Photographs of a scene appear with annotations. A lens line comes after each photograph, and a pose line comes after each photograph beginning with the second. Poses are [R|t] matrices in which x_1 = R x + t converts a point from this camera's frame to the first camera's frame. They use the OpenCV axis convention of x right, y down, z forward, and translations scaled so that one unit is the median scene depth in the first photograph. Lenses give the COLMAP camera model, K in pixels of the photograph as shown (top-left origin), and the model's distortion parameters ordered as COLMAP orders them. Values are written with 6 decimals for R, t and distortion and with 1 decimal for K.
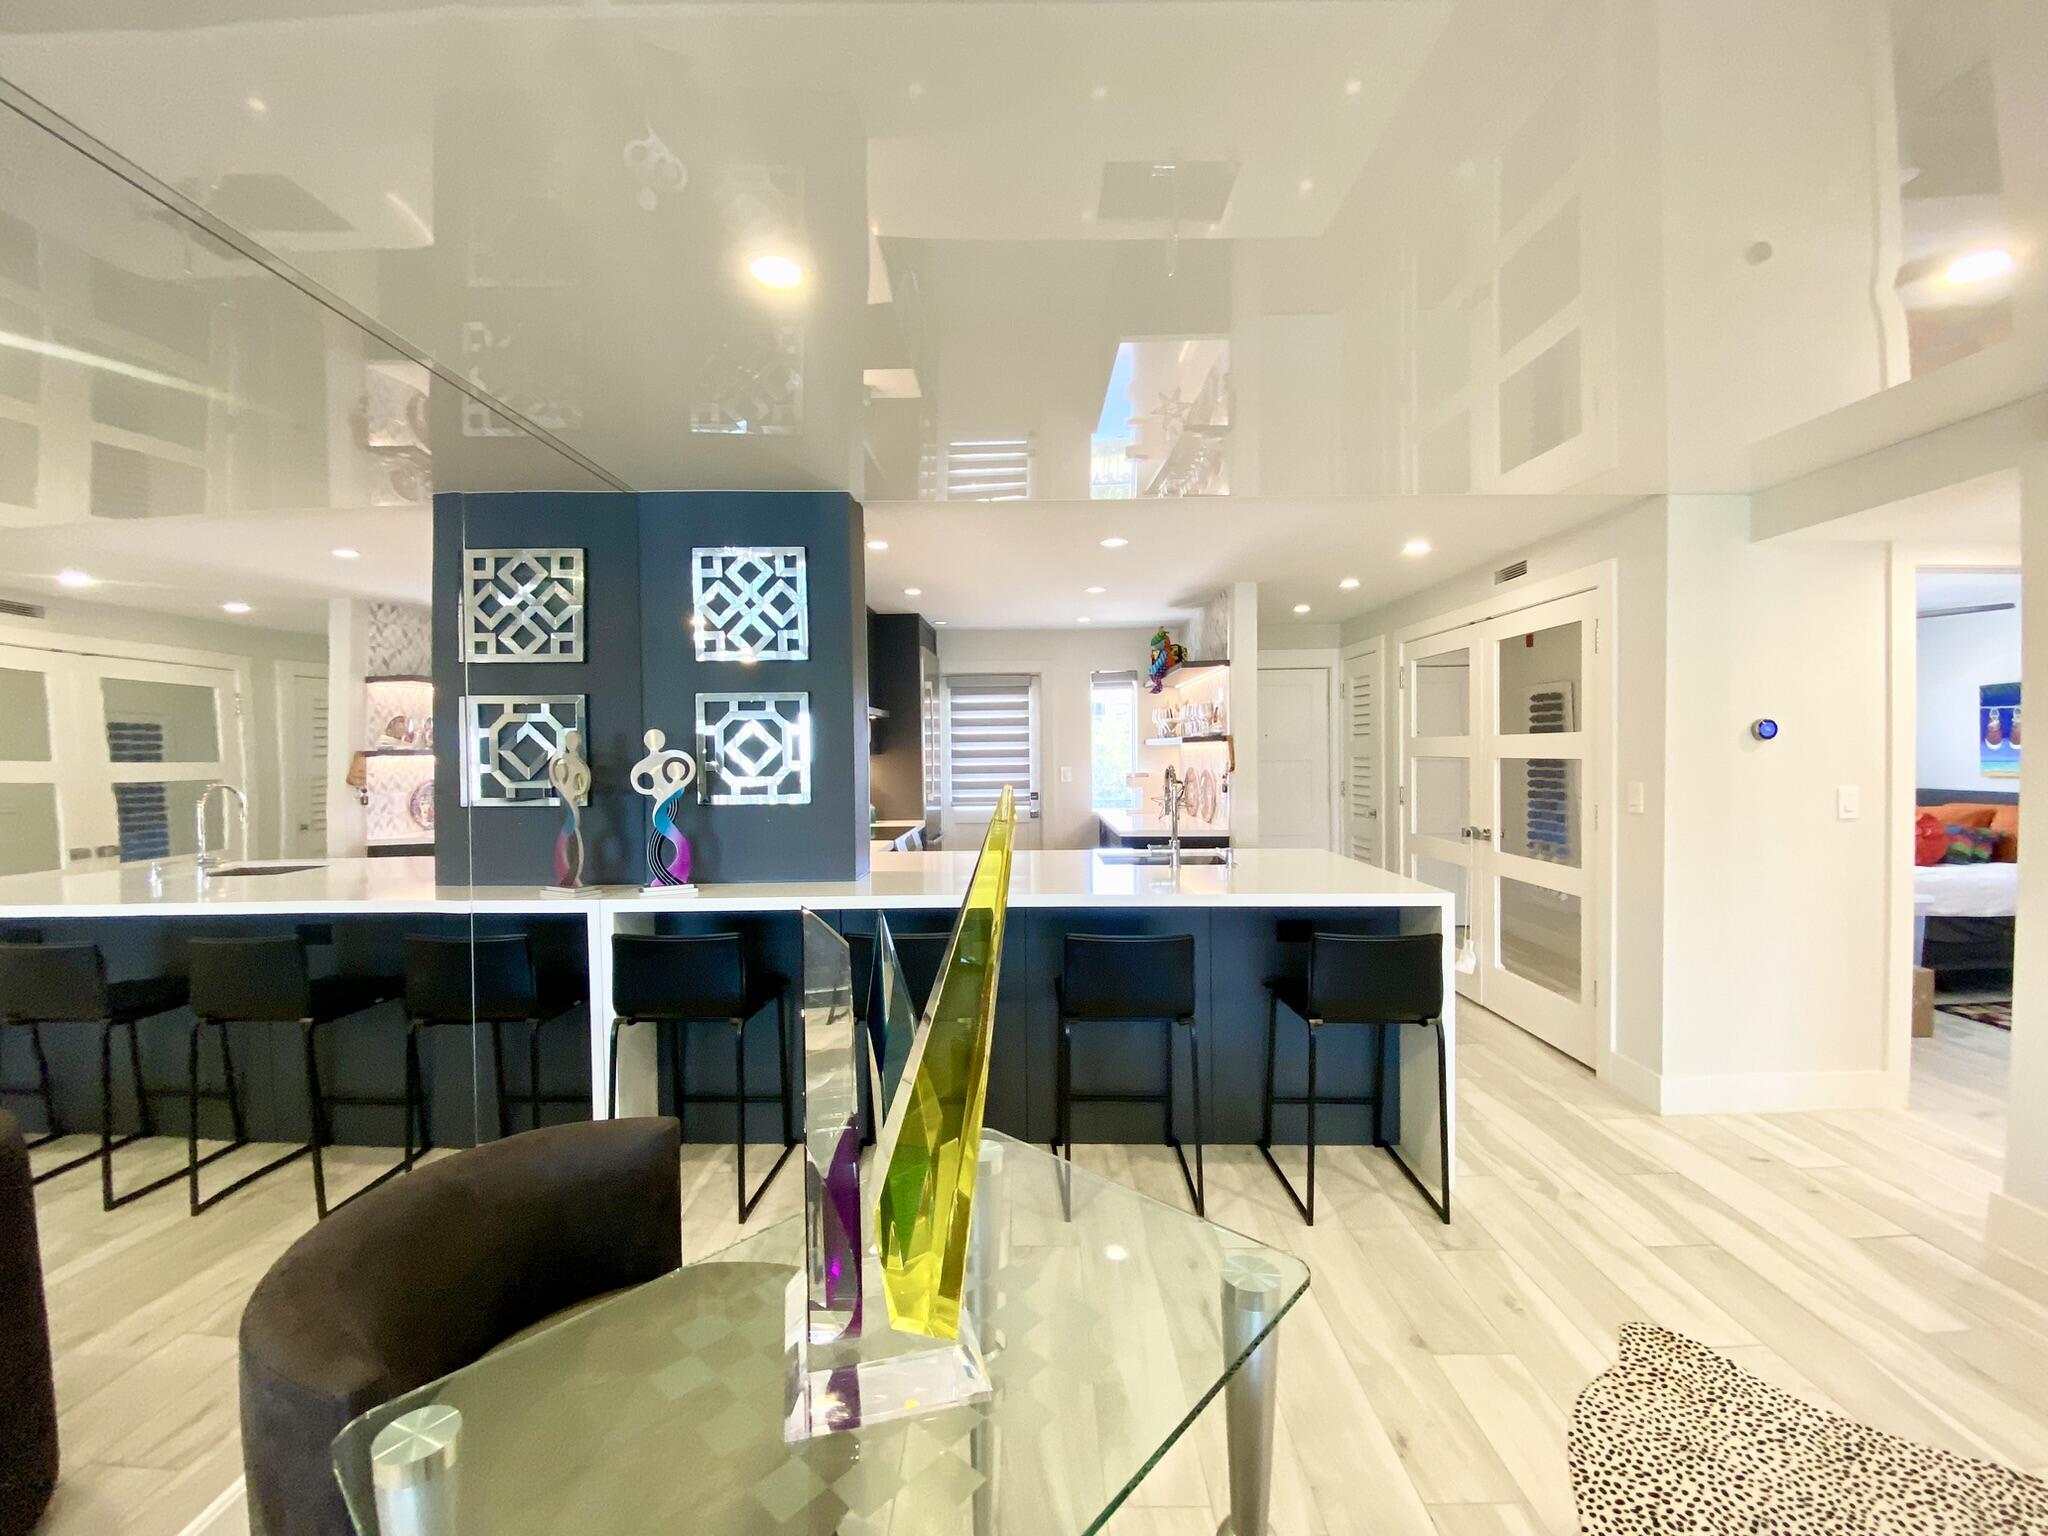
lens RADIAL K [[827.9, 0, 1021.7], [0, 827.9, 771.4], [0, 0, 1]] dist [0.017126, -0.015723]
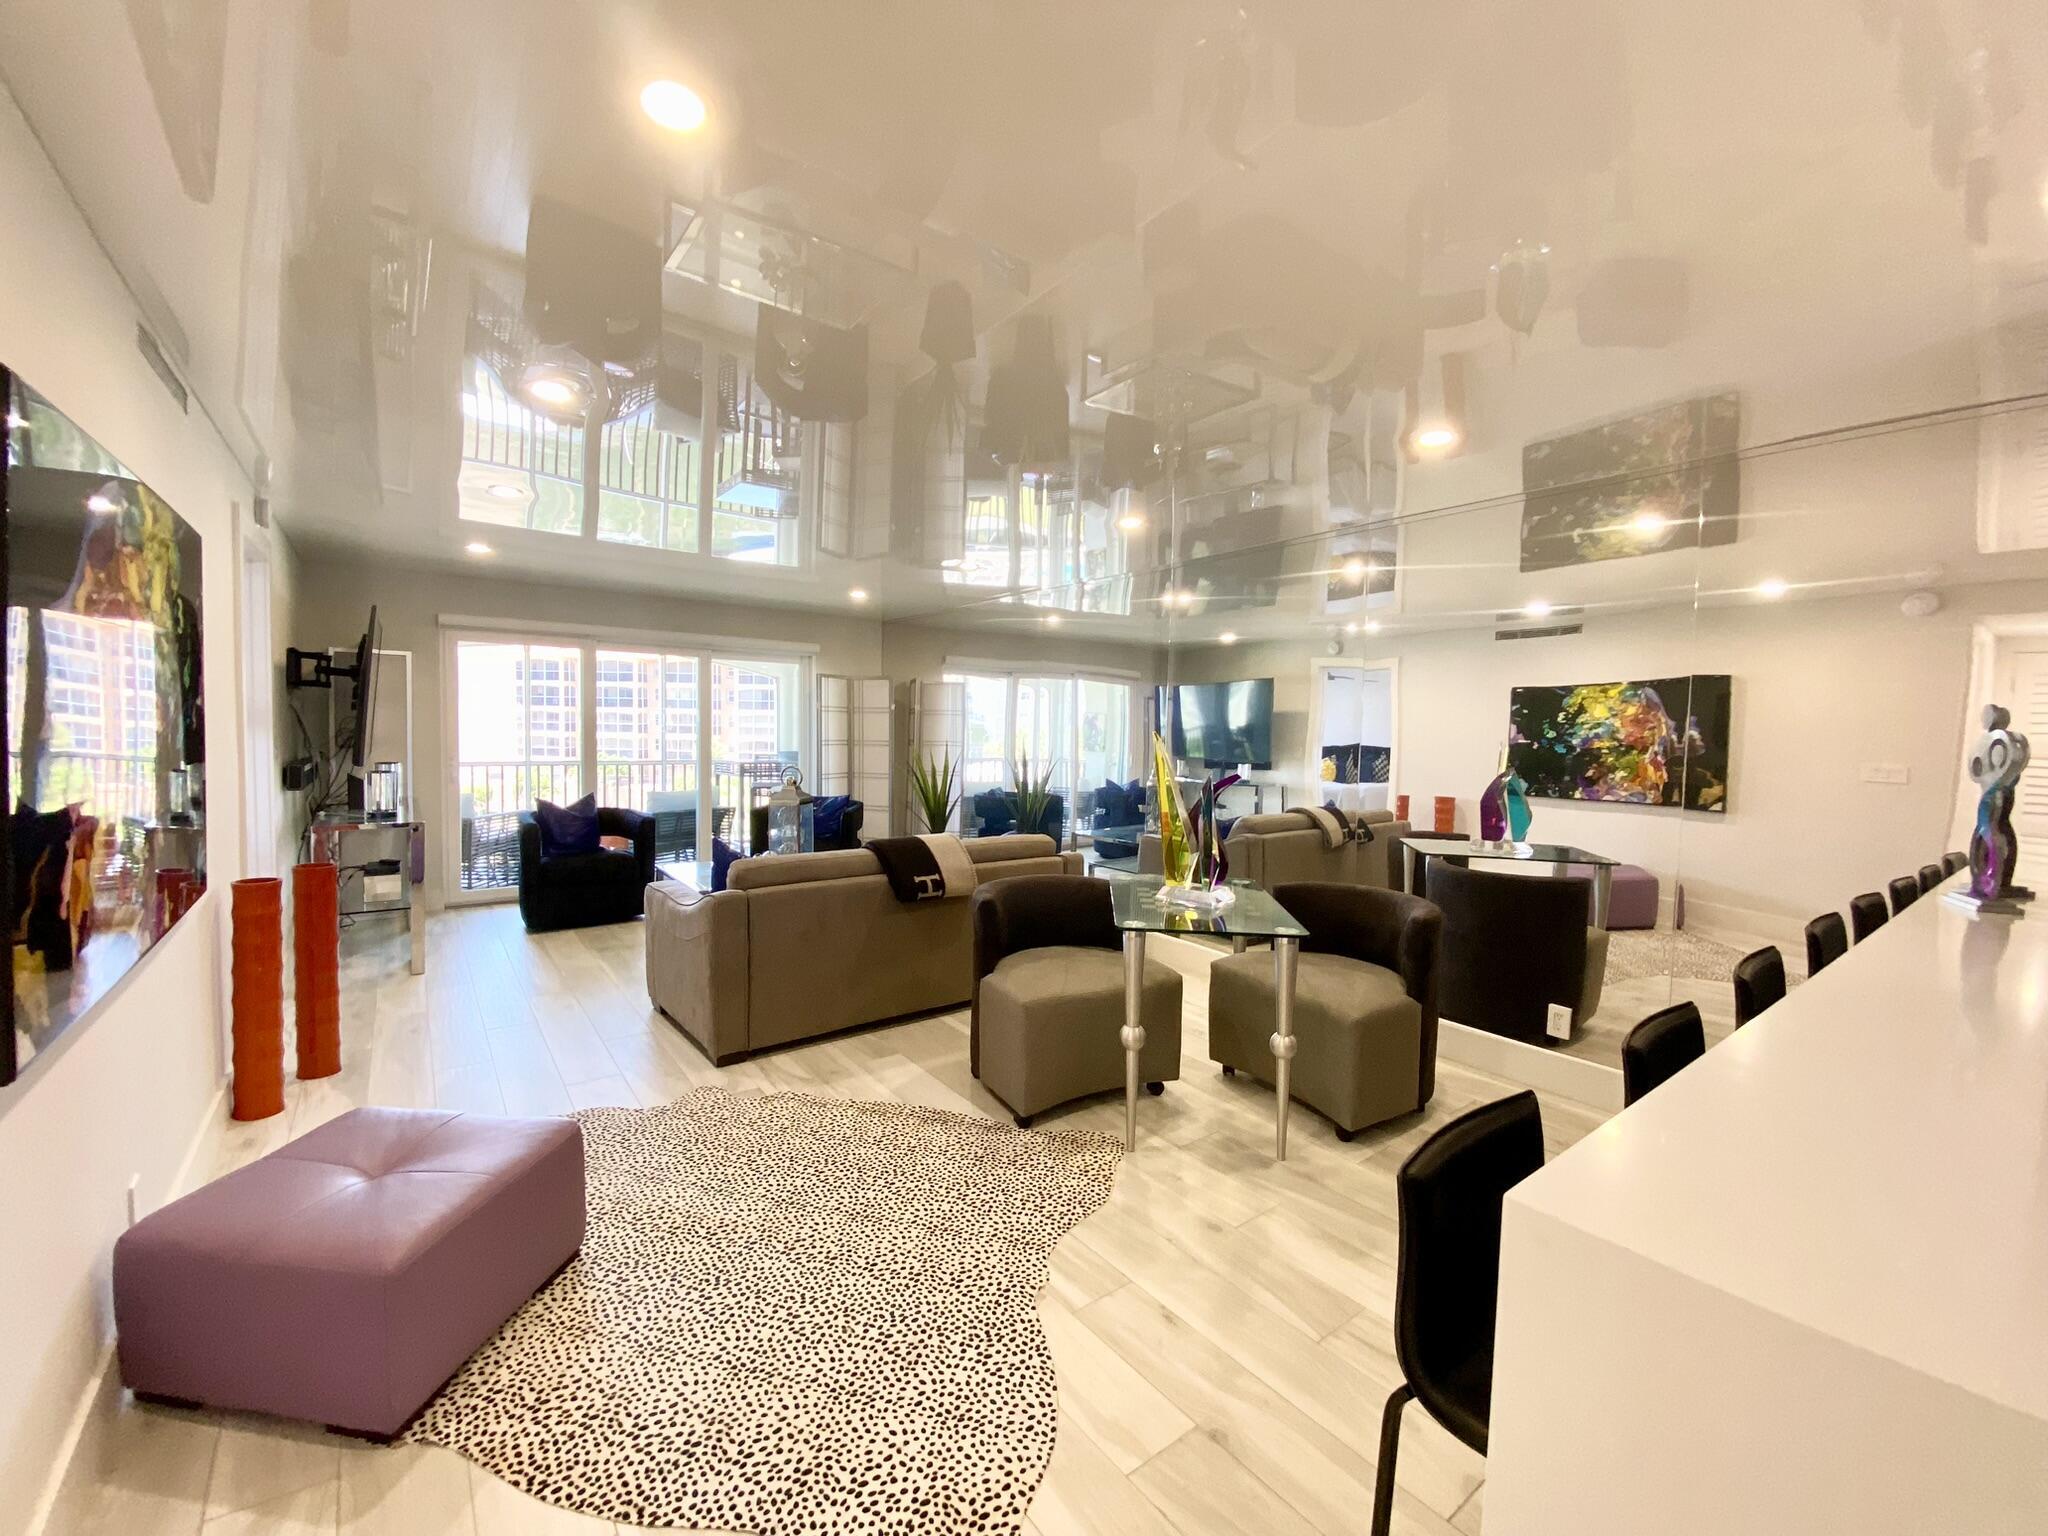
lens RADIAL K [[827.9, 0, 1019.6], [0, 827.9, 745.8], [0, 0, 1]] dist [0.017126, -0.015723]
pose [[-0.797522, 0.005208, -0.603267, 0.723051], [-0.028959, 0.998480, 0.046904, -0.018726], [0.602594, 0.054877, -0.796159, 0.962650]]
